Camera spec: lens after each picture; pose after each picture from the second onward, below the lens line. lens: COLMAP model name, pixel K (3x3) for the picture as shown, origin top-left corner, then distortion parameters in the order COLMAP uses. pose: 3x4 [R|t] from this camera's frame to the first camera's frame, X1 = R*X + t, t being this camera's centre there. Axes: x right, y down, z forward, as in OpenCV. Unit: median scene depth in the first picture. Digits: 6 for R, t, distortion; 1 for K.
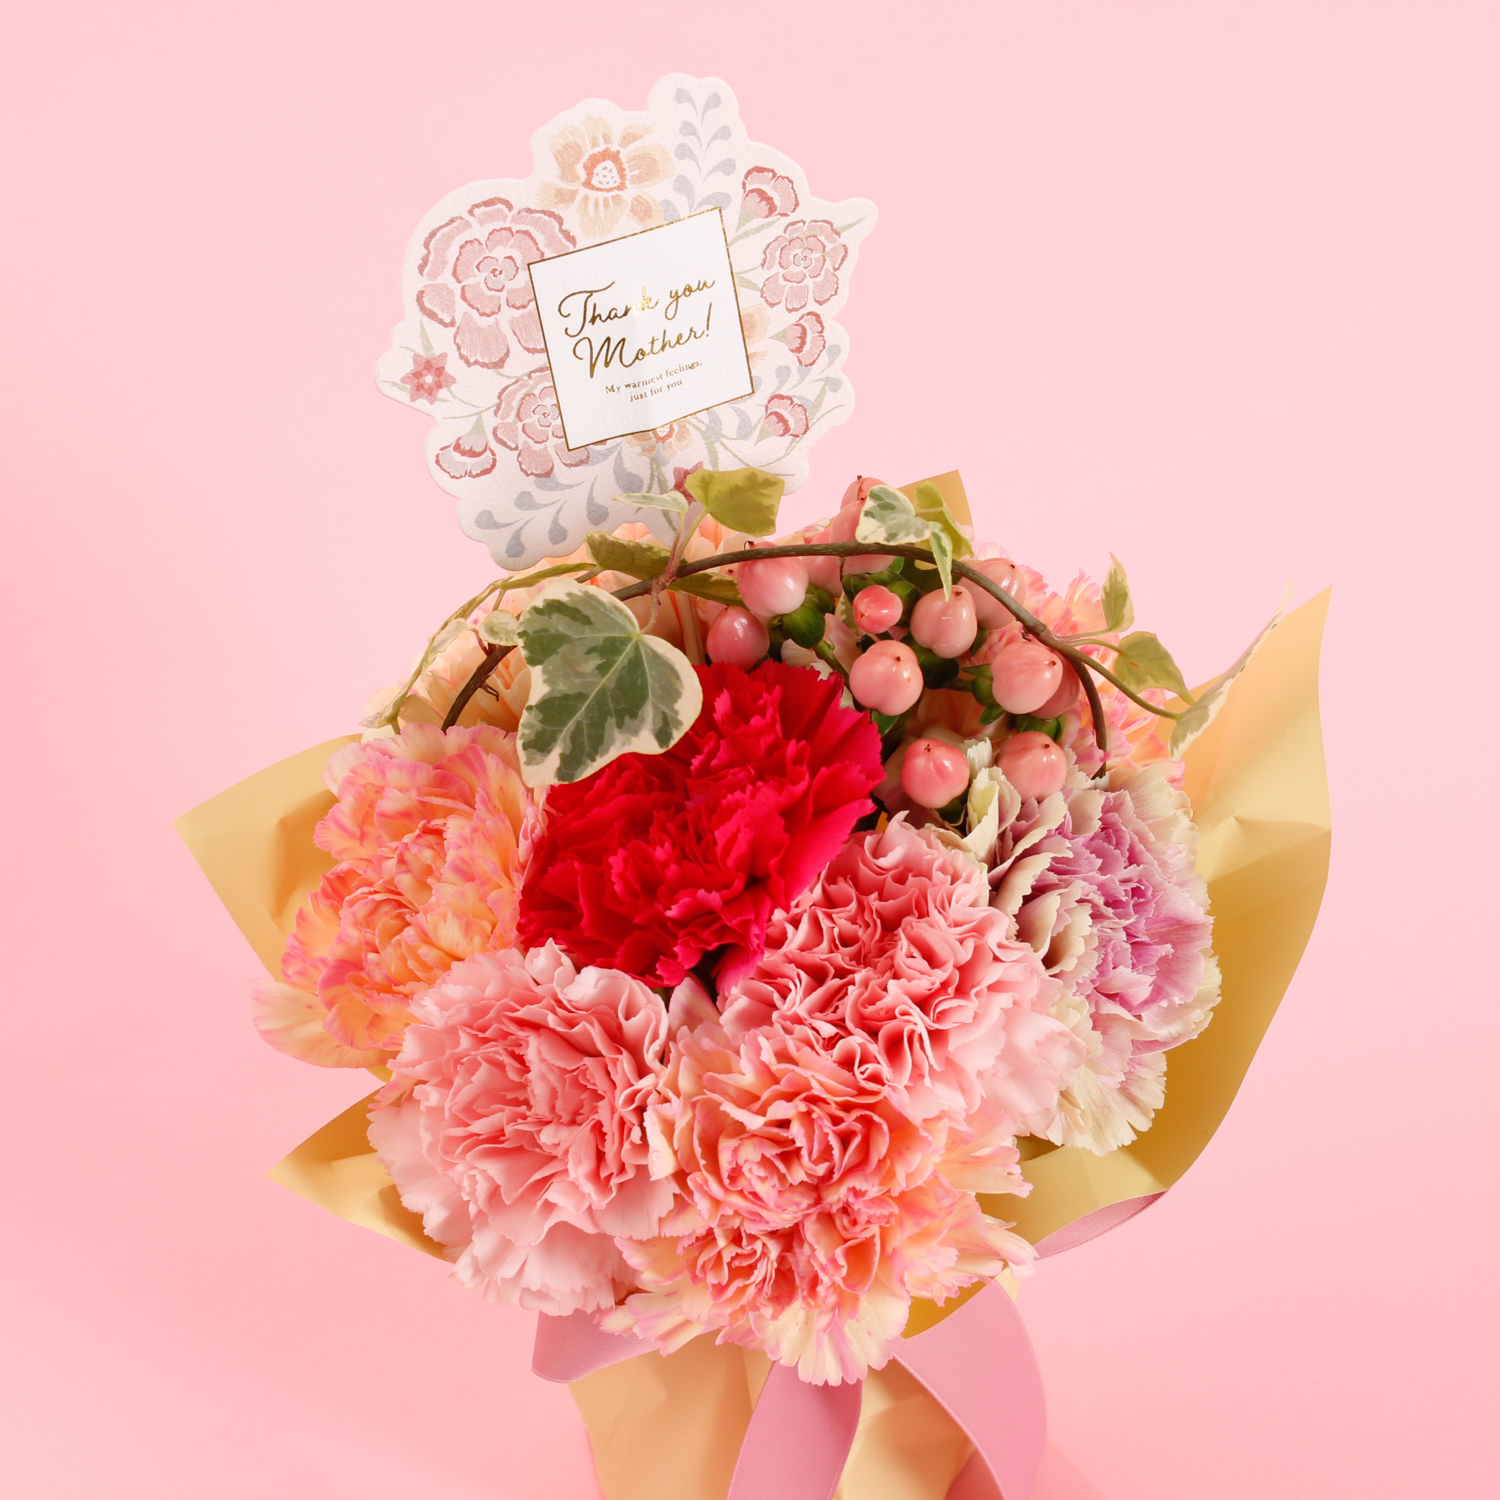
lens RADIAL K [[3710.8, 0, 823.0], [0, 3710.8, 836.6], [0, 0, 1]] dist [0.073224, 0.000000]
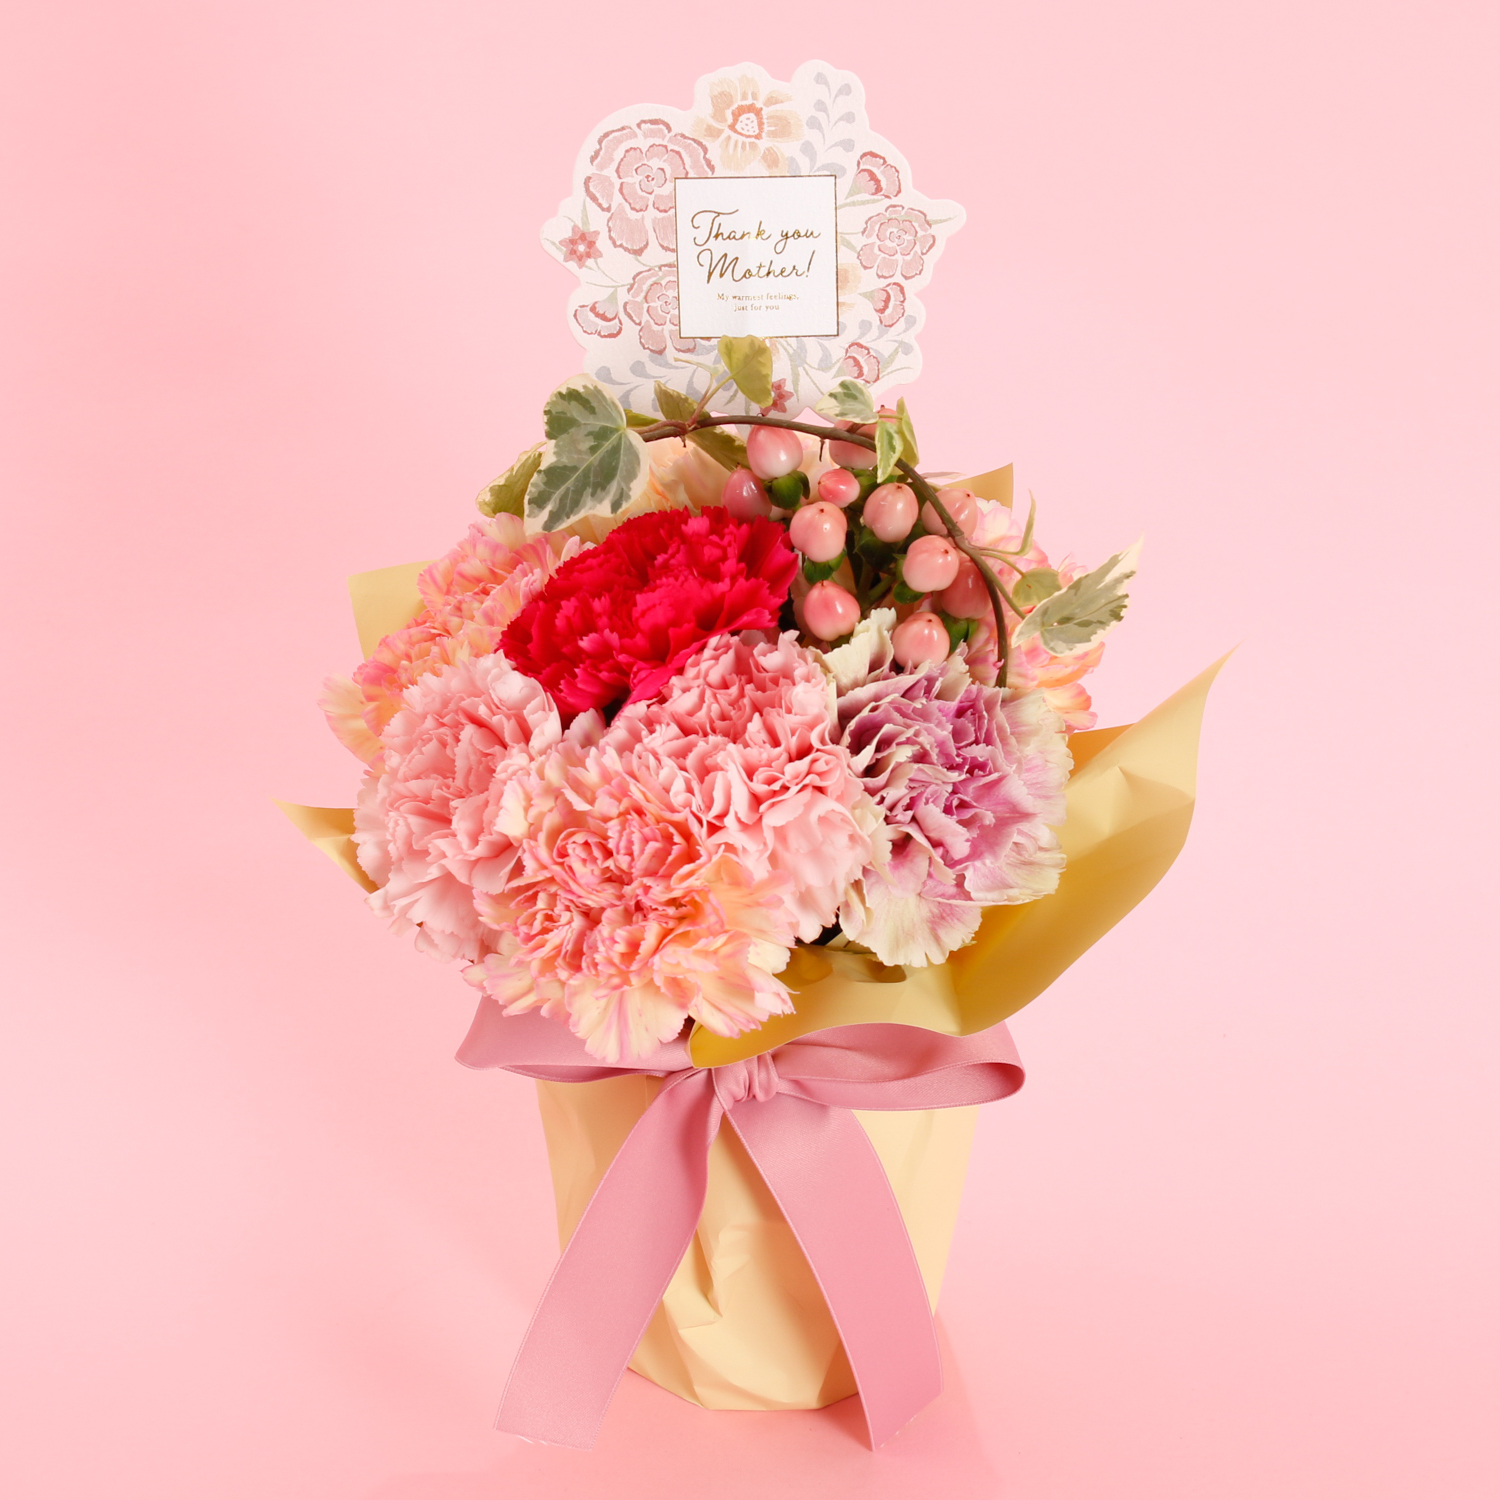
lens RADIAL K [[3710.8, 0, 747.8], [0, 3710.8, 755.6], [0, 0, 1]] dist [0.073224, 0.000000]
pose [[0.913054, 0.250574, -0.321786, 0.405997], [-0.308603, 0.940316, -0.143426, 0.209965], [0.266641, 0.230259, 0.935886, -0.152314]]
